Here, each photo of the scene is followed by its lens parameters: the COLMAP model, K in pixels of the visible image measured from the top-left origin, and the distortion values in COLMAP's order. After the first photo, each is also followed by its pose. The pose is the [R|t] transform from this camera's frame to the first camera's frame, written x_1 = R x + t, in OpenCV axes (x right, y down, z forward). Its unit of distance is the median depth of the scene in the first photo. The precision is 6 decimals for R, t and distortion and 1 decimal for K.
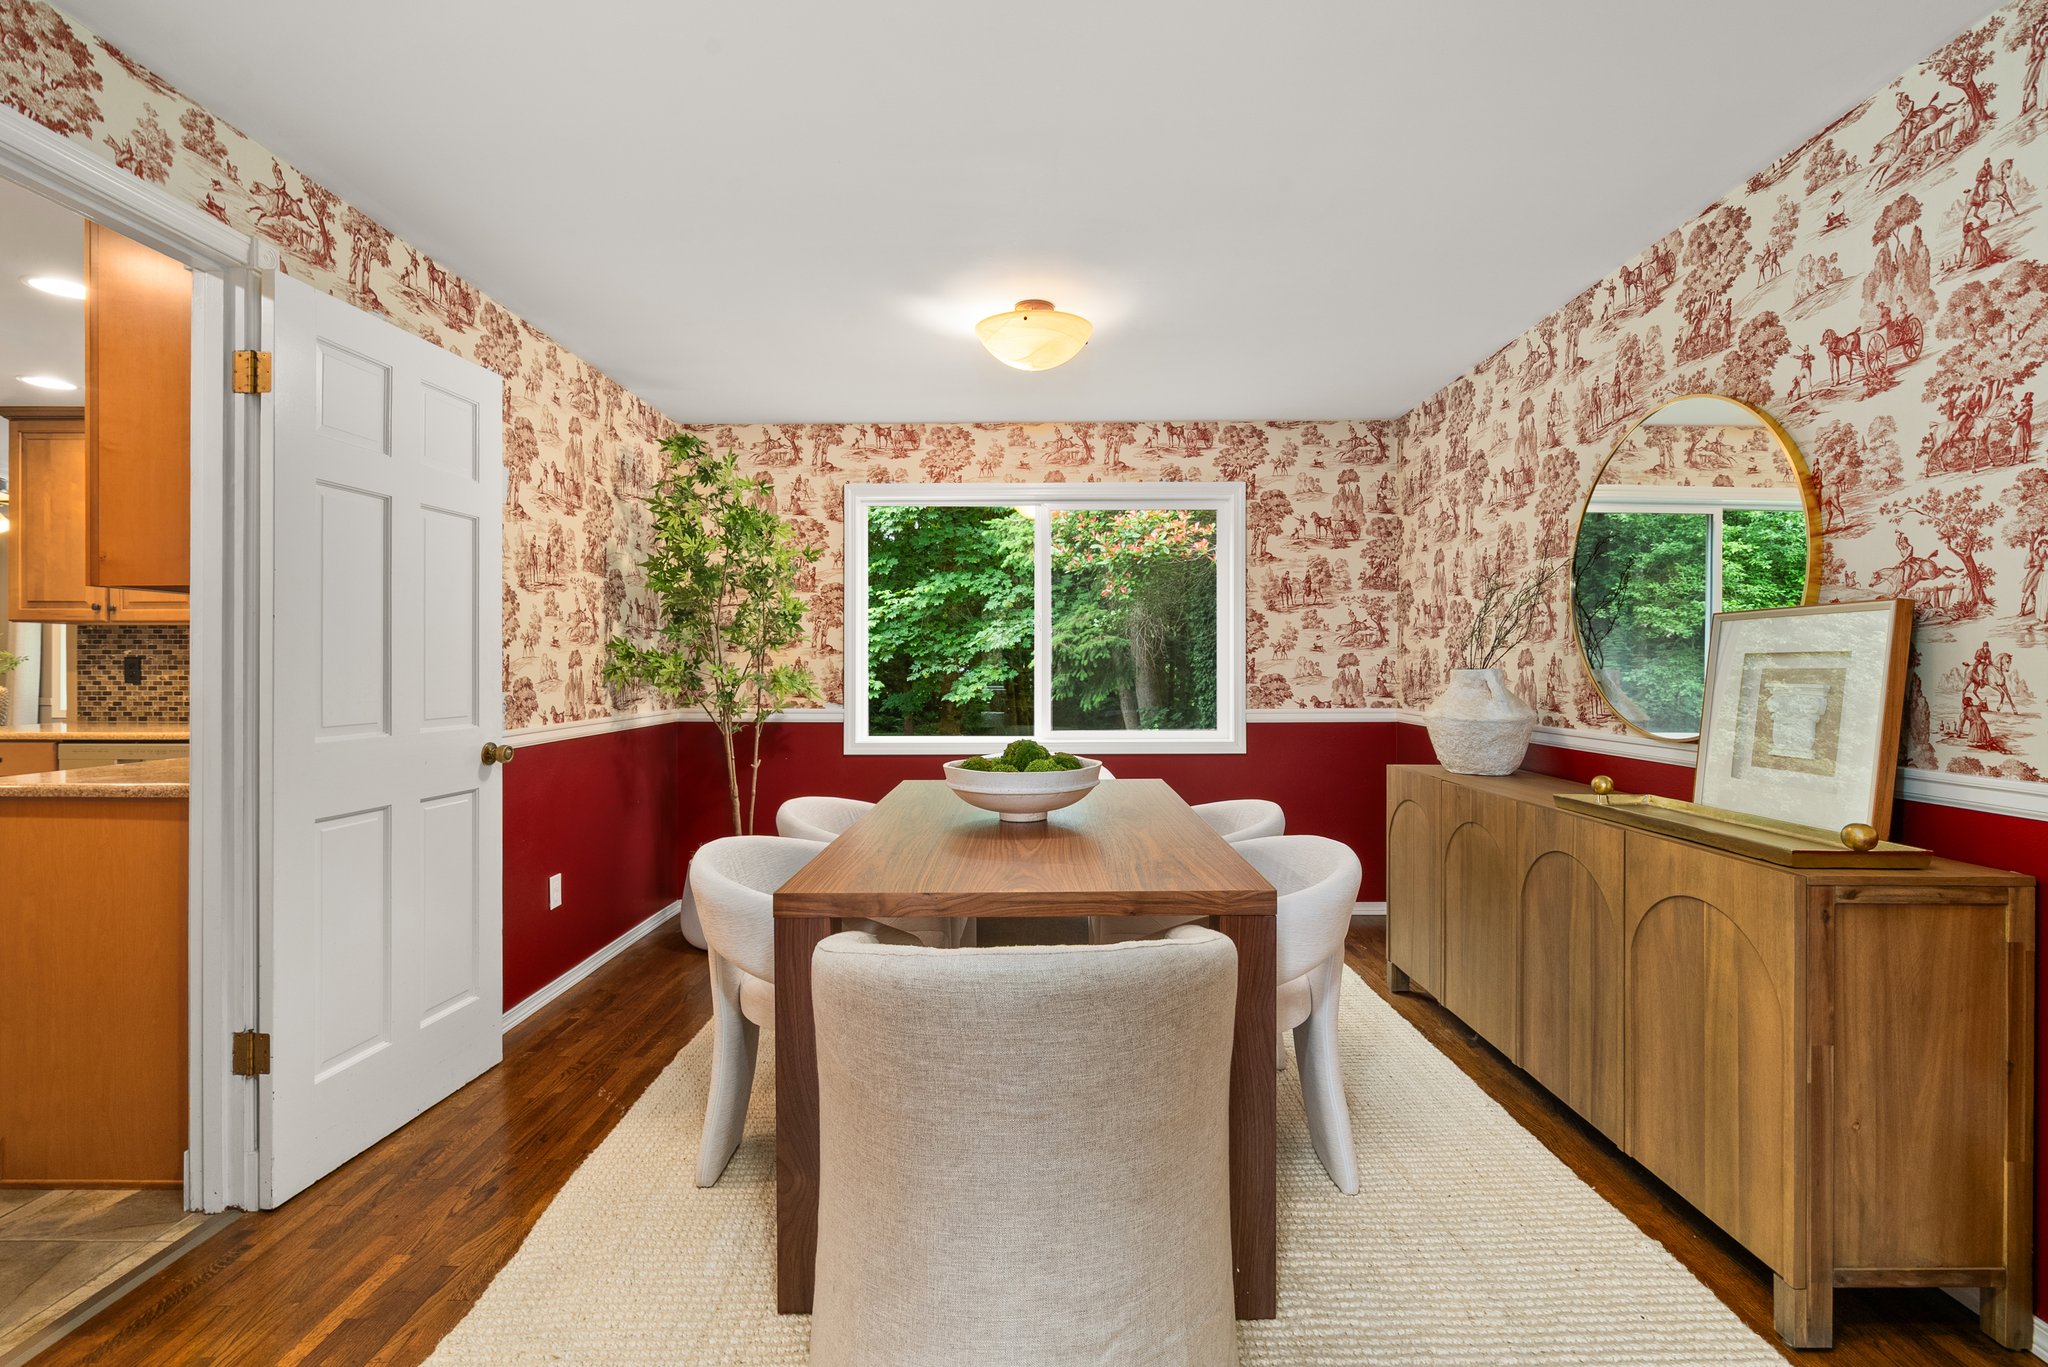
lens RADIAL K [[926.8, 0, 1027.2], [0, 926.8, 664.5], [0, 0, 1]] dist [-0.016487, 0.004607]
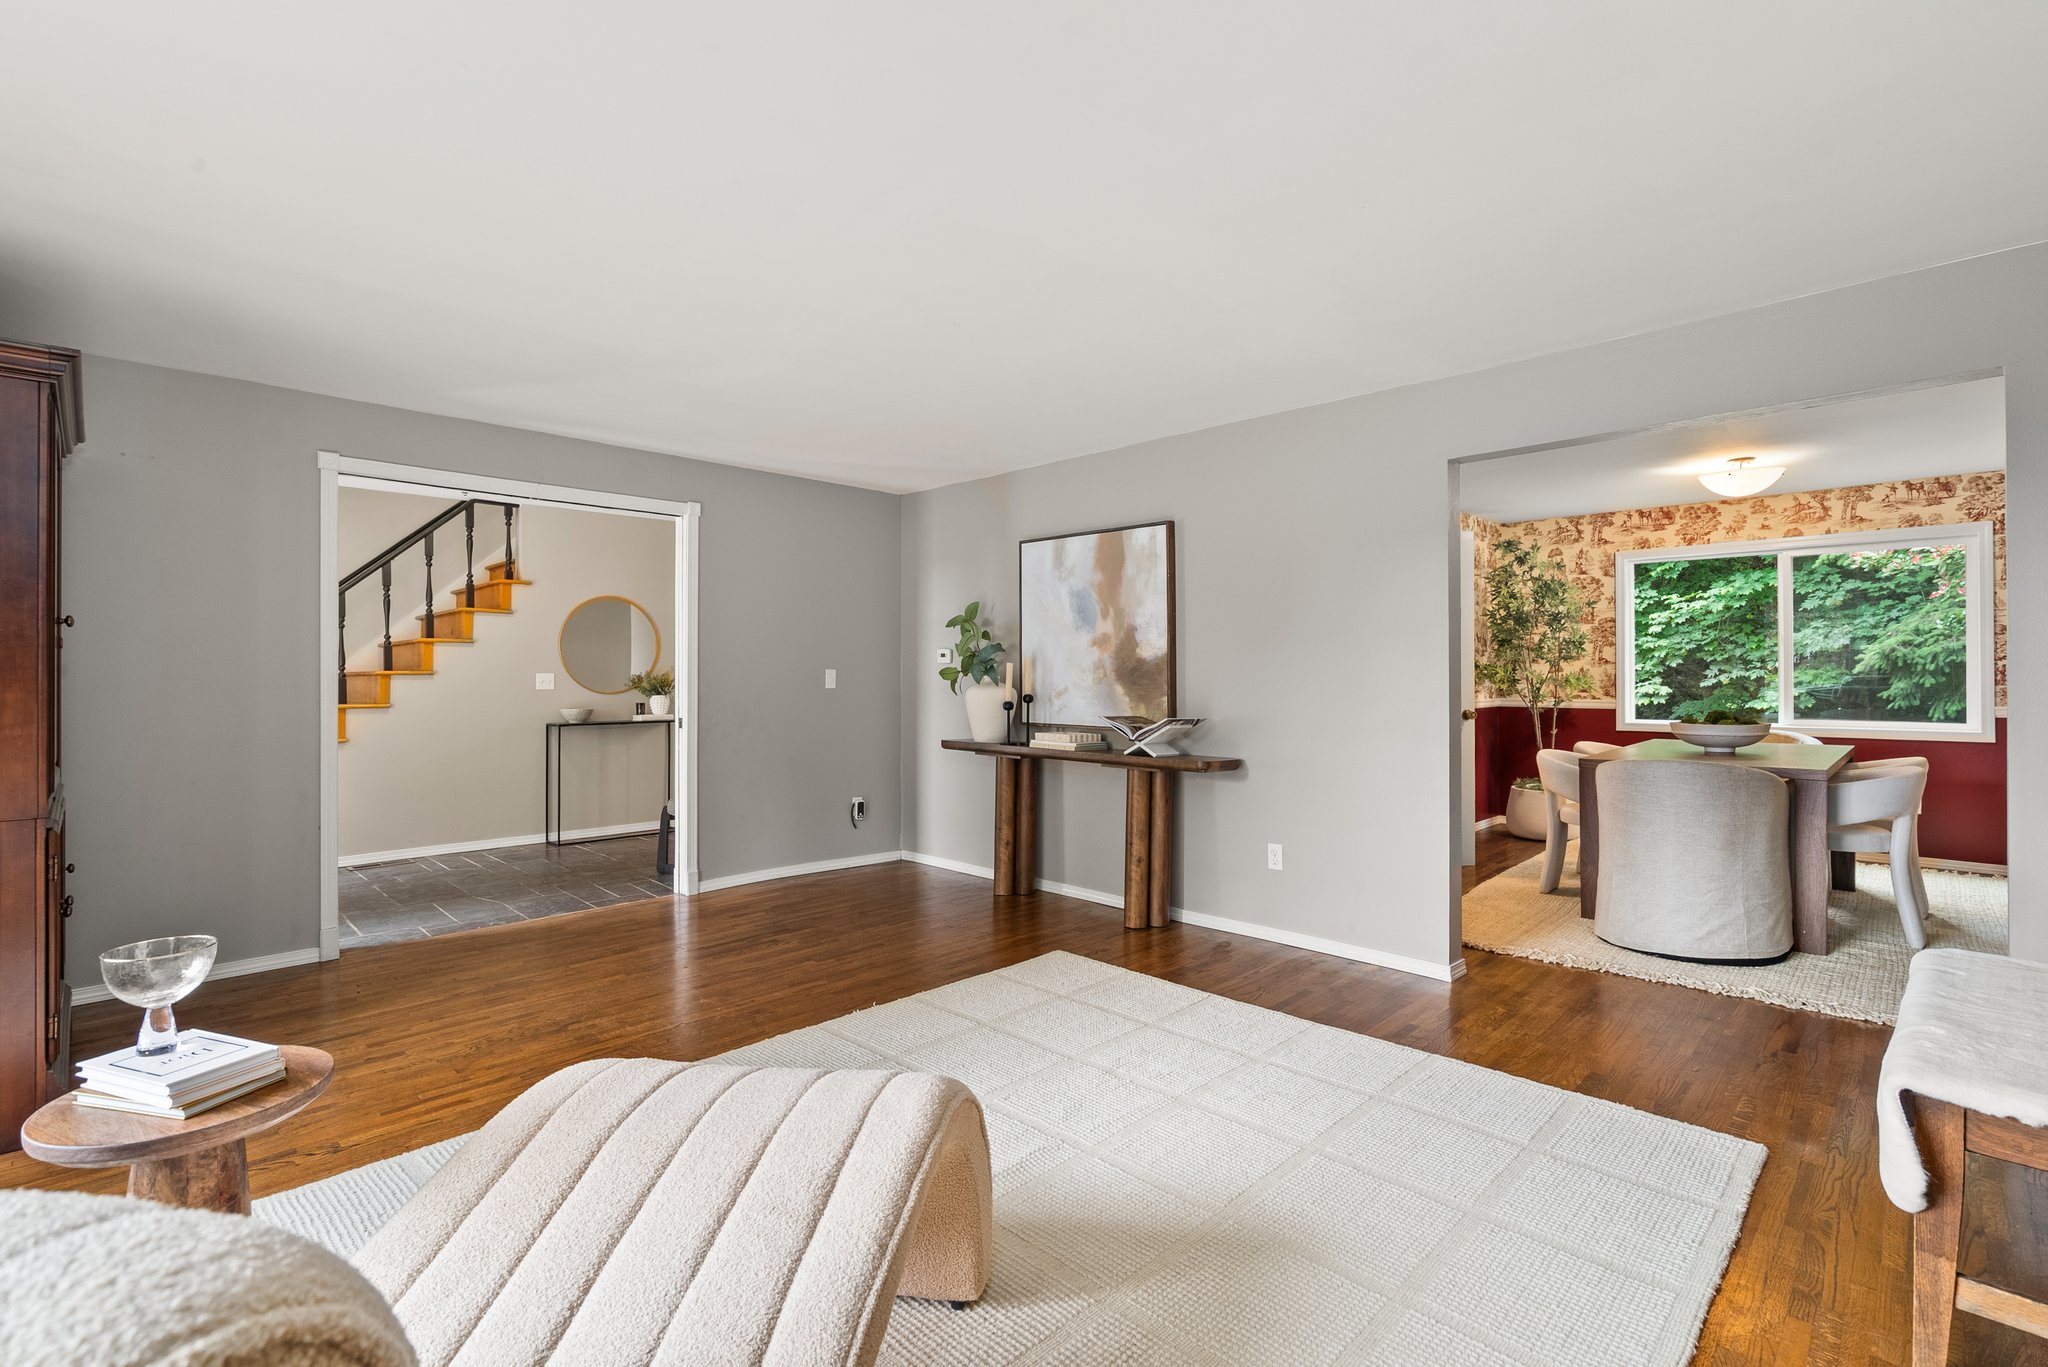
lens RADIAL K [[926.8, 0, 1027.2], [0, 926.8, 664.5], [0, 0, 1]] dist [-0.016487, 0.004607]
pose [[0.714622, -0.006349, -0.699482, 0.167488], [0.002728, 0.999976, -0.006290, -0.003982], [0.699505, 0.002587, 0.714623, -0.747807]]
